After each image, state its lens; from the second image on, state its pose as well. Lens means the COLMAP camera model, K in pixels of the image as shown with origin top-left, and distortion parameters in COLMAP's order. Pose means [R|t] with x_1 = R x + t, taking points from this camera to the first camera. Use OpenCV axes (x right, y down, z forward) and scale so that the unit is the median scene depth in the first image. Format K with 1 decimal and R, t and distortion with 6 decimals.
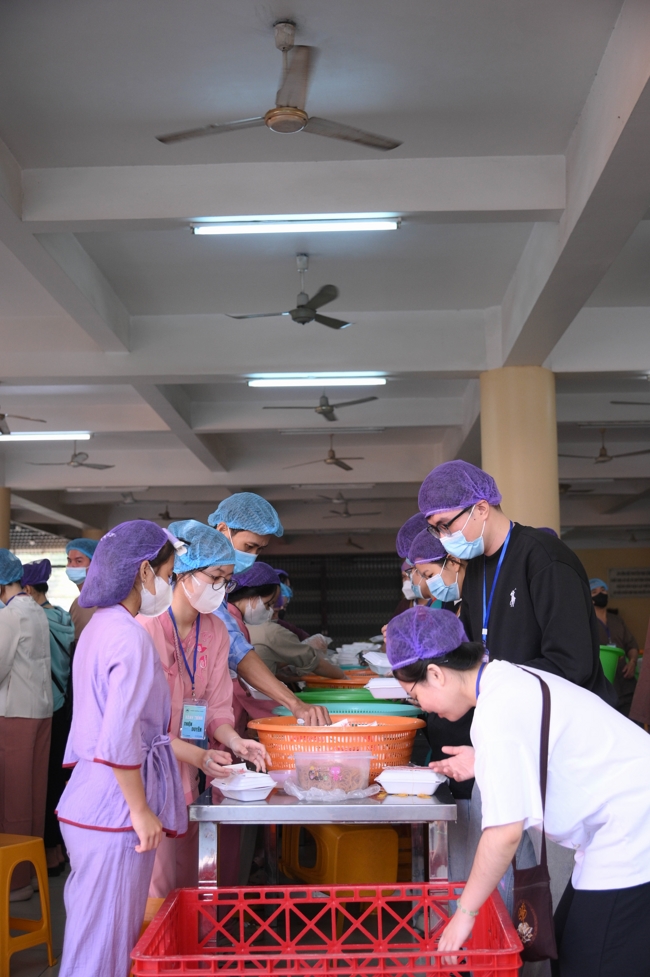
lens RADIAL K [[1232.6, 0, 325.0], [0, 1232.6, 488.5], [0, 0, 1]] dist [-0.034582, -0.042639]
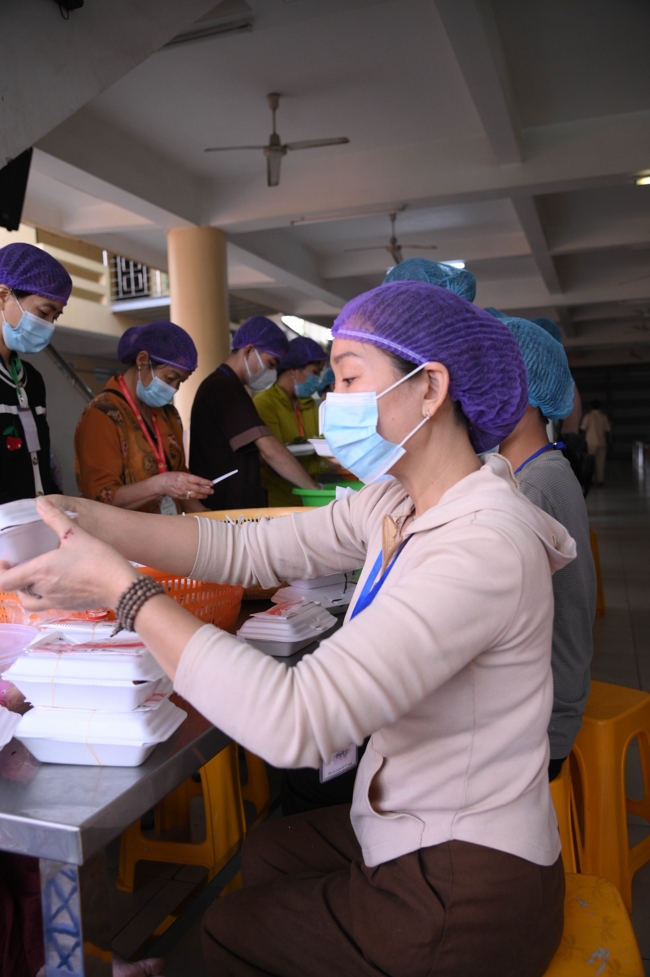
lens RADIAL K [[795.3, 0, 324.6], [0, 795.3, 460.1], [0, 0, 1]] dist [0.003307, 0.000729]
pose [[0.953441, -0.016228, -0.301144, -0.087676], [0.062409, 0.987553, 0.144374, 0.026979], [0.295053, -0.156446, 0.942586, 0.179638]]
